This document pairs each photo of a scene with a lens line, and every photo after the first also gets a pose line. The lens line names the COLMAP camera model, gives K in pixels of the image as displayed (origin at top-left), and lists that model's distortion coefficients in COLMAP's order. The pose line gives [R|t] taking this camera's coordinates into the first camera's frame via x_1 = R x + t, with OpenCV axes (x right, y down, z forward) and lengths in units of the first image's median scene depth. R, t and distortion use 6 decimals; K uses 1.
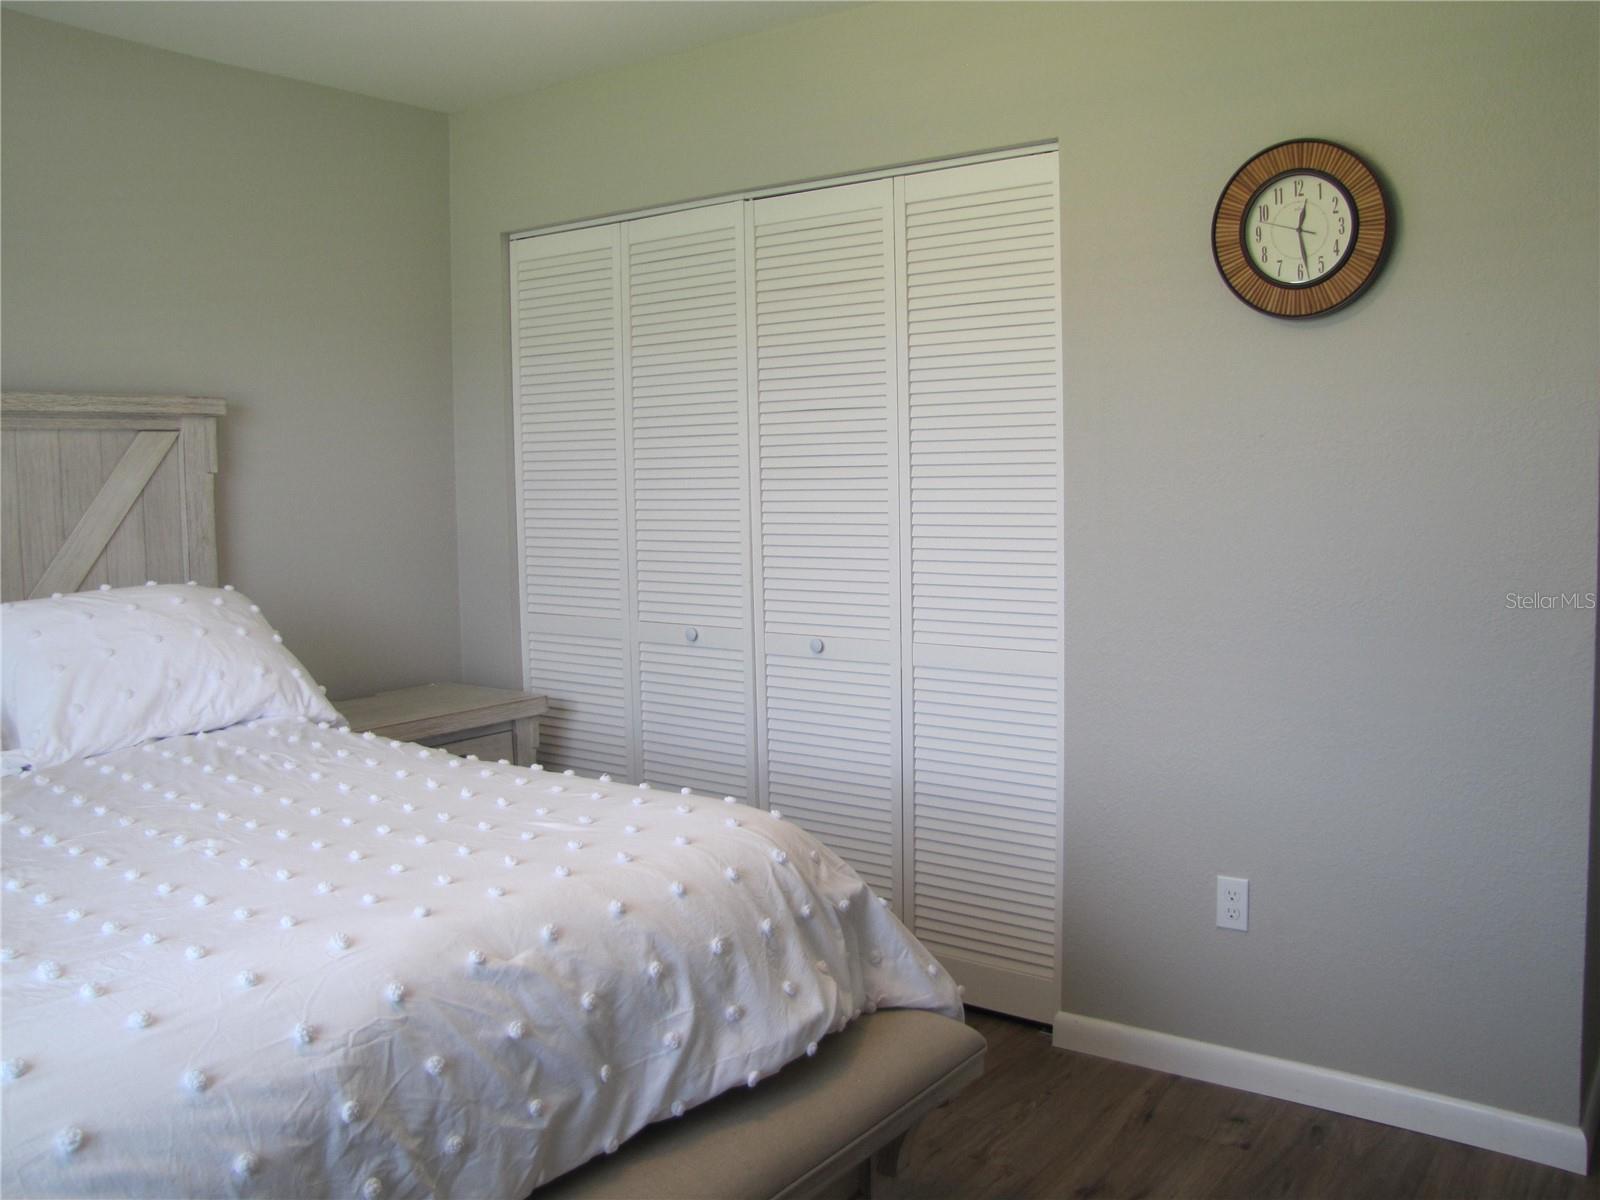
lens RADIAL K [[1348.4, 0, 808.8], [0, 1348.4, 598.1], [0, 0, 1]] dist [-0.196661, 0.225489]
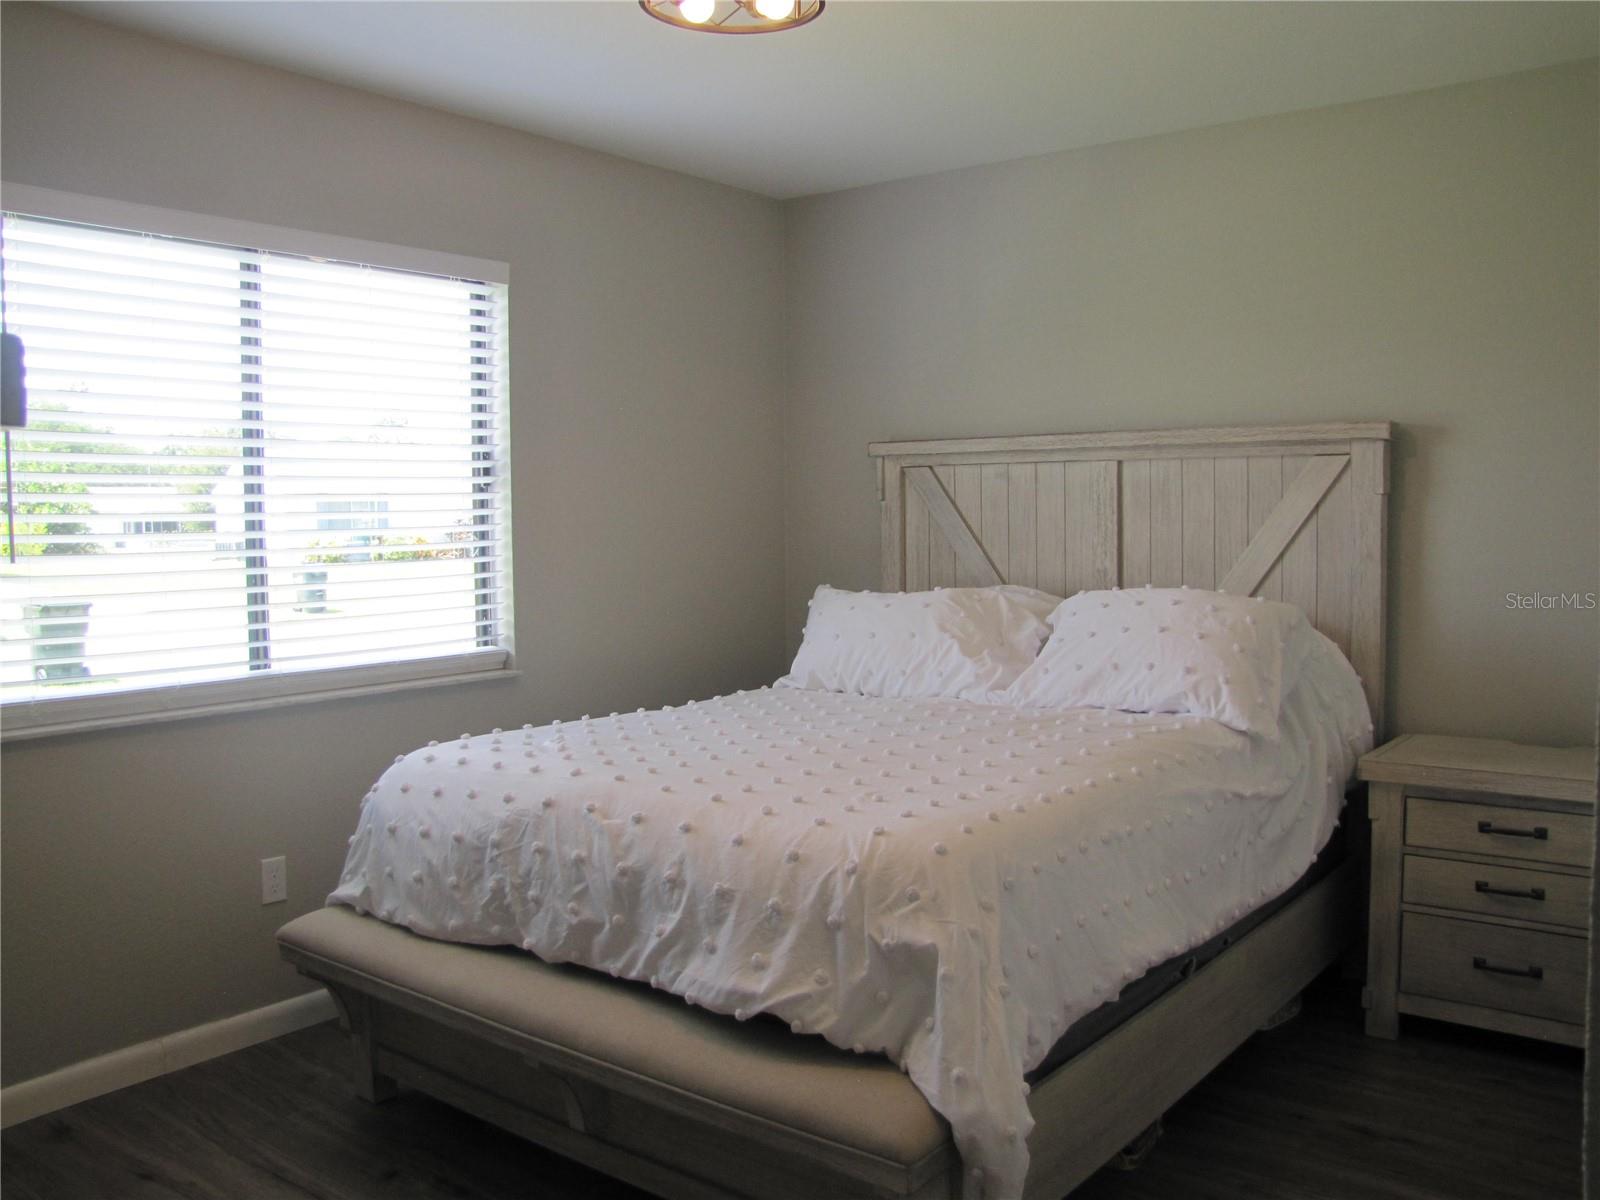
lens RADIAL K [[1348.4, 0, 808.8], [0, 1348.4, 598.1], [0, 0, 1]] dist [-0.196661, 0.225489]
pose [[-0.024101, 0.078260, -0.996642, 1.101249], [-0.083776, 0.993266, 0.080021, -0.107402], [0.996193, 0.085423, -0.017383, 1.048898]]
